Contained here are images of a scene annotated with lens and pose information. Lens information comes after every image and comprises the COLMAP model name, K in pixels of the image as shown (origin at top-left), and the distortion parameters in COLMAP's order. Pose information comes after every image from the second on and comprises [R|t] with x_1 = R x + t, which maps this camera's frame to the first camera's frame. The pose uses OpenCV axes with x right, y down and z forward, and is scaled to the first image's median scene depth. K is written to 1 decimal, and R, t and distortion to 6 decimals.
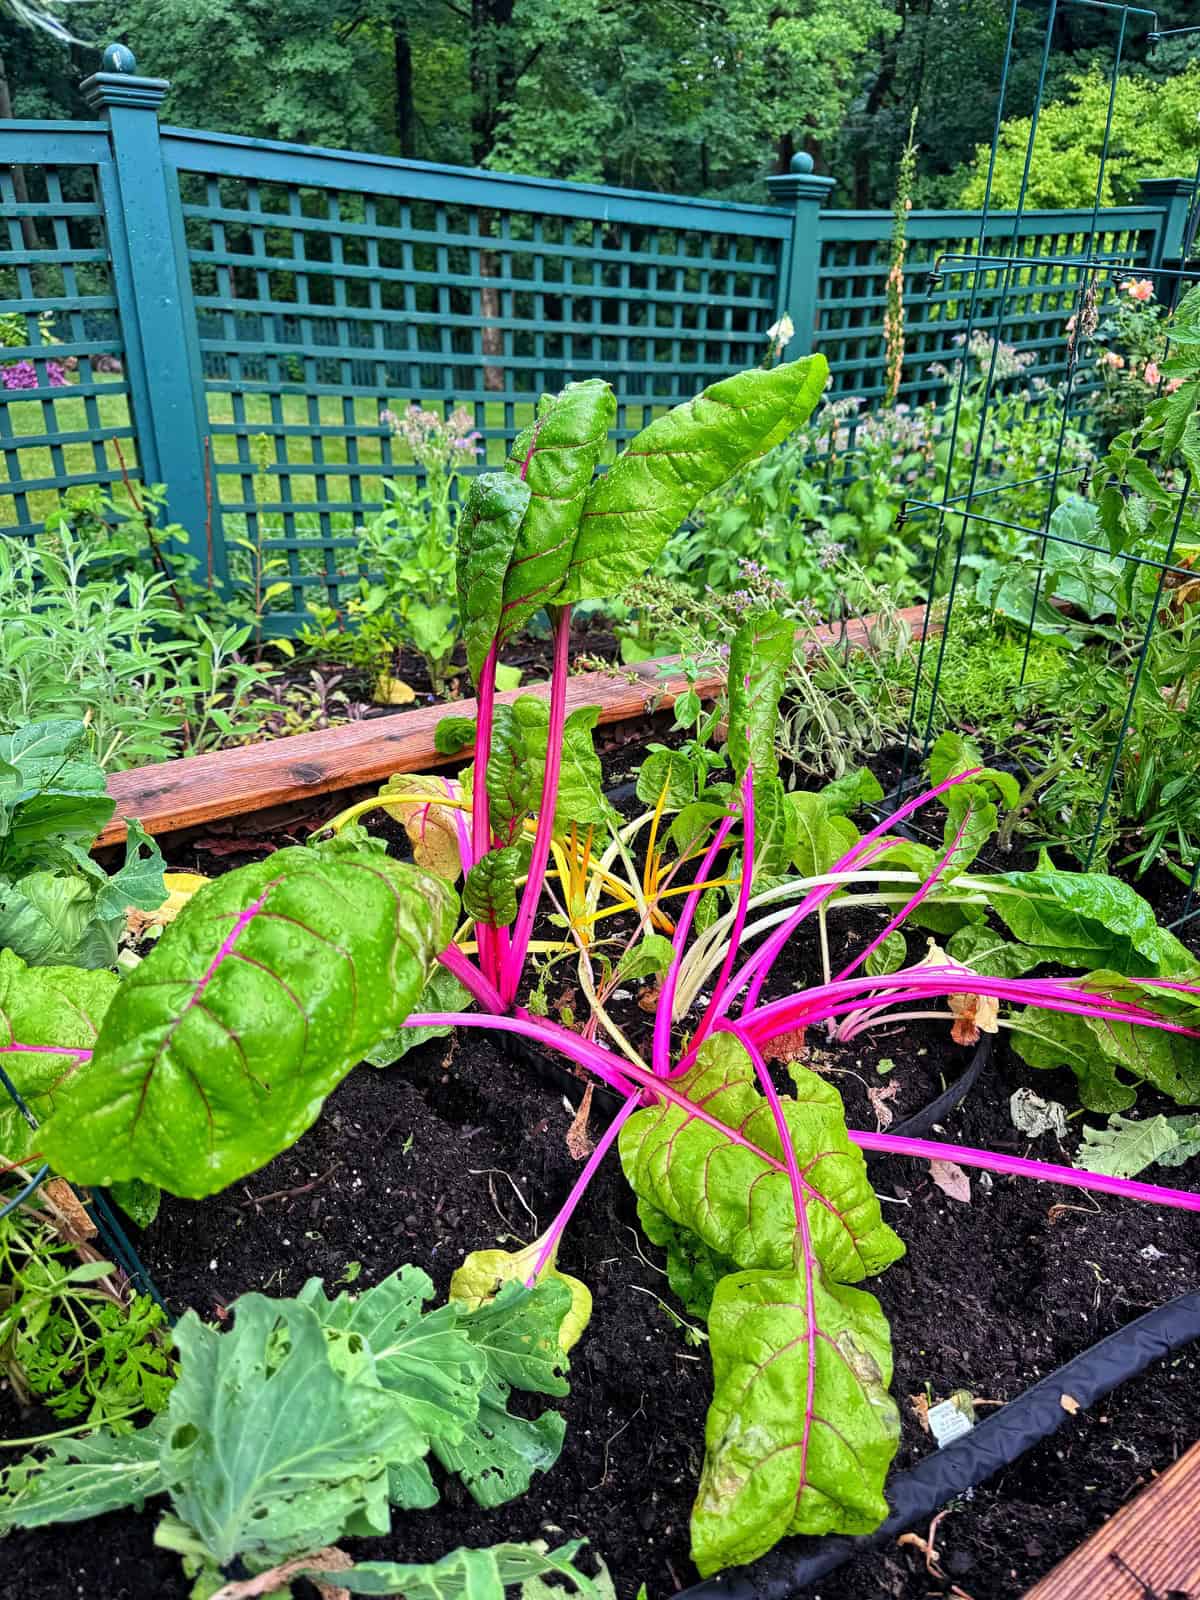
lens RADIAL K [[1161.9, 0, 586.8], [0, 1161.9, 805.6], [0, 0, 1]] dist [0.023273, -0.033316]
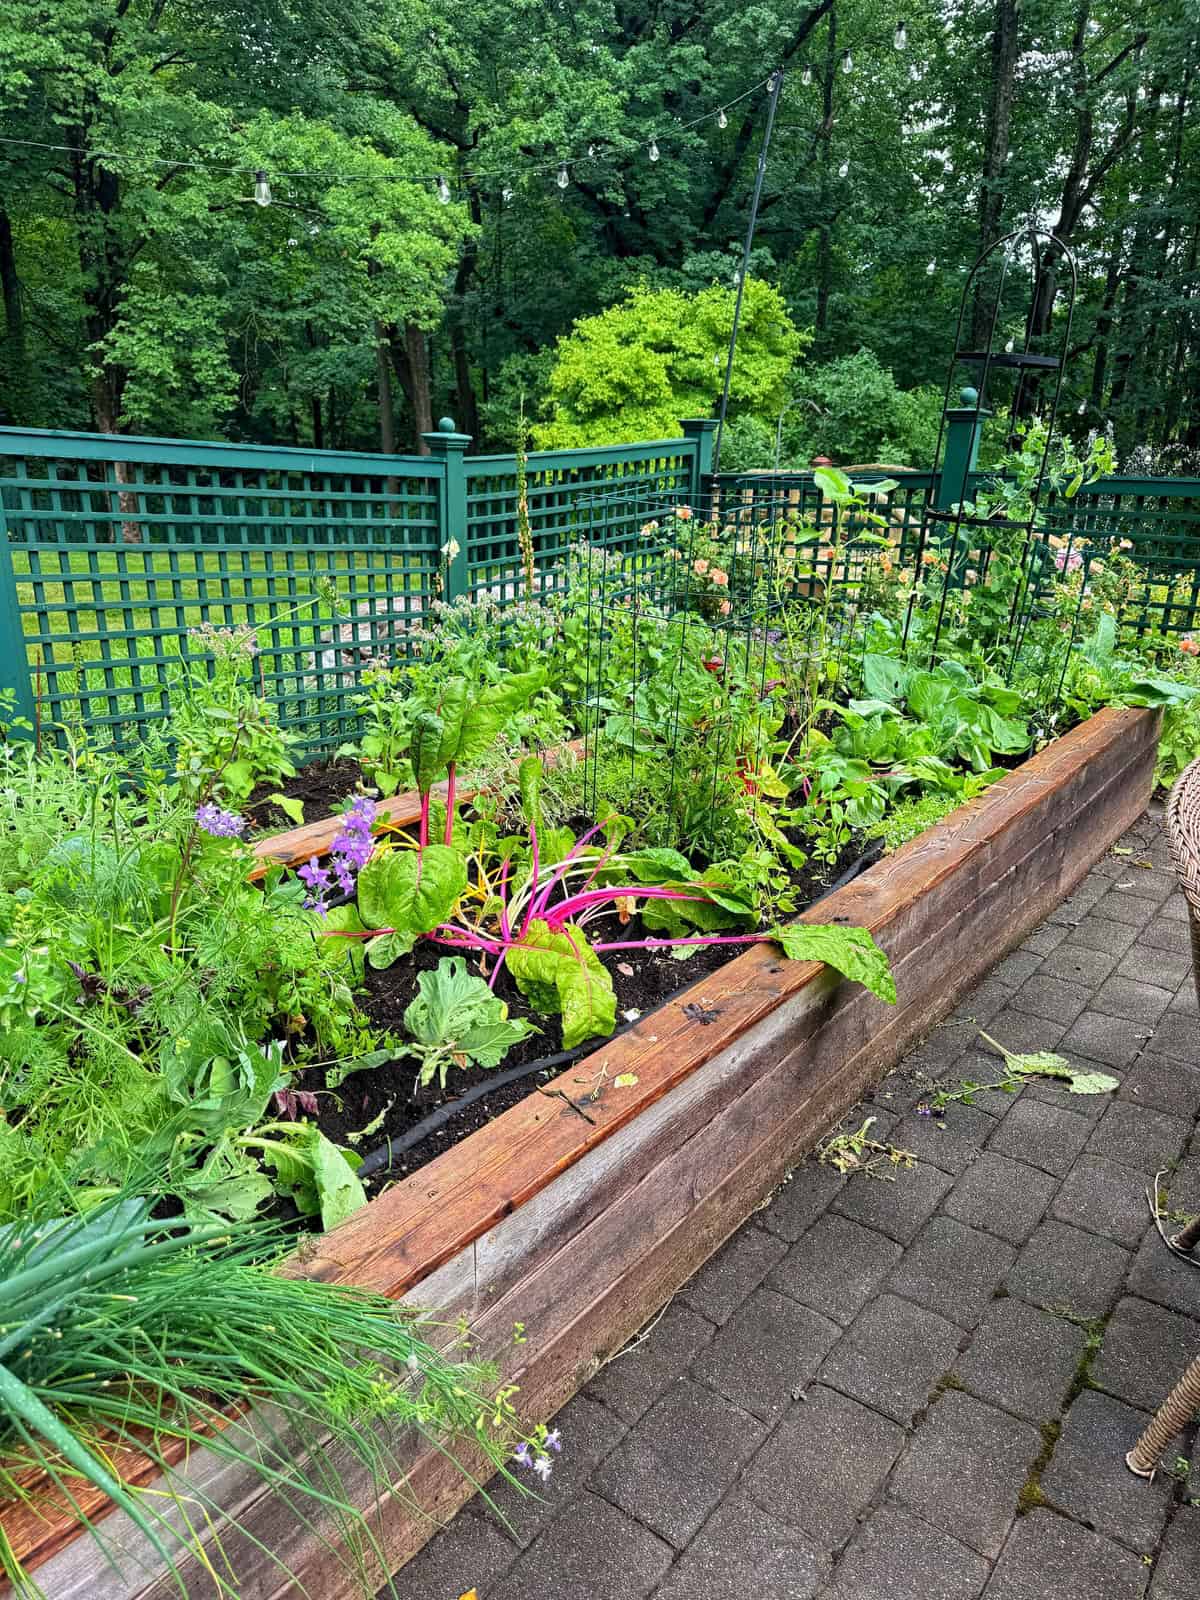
lens RADIAL K [[1161.9, 0, 600.3], [0, 1161.9, 807.8], [0, 0, 1]] dist [0.023273, -0.033316]
pose [[0.948569, -0.094192, 0.302233, -0.102931], [0.124867, 0.988629, -0.083791, 0.037868], [-0.290904, 0.117220, 0.949544, -0.311790]]
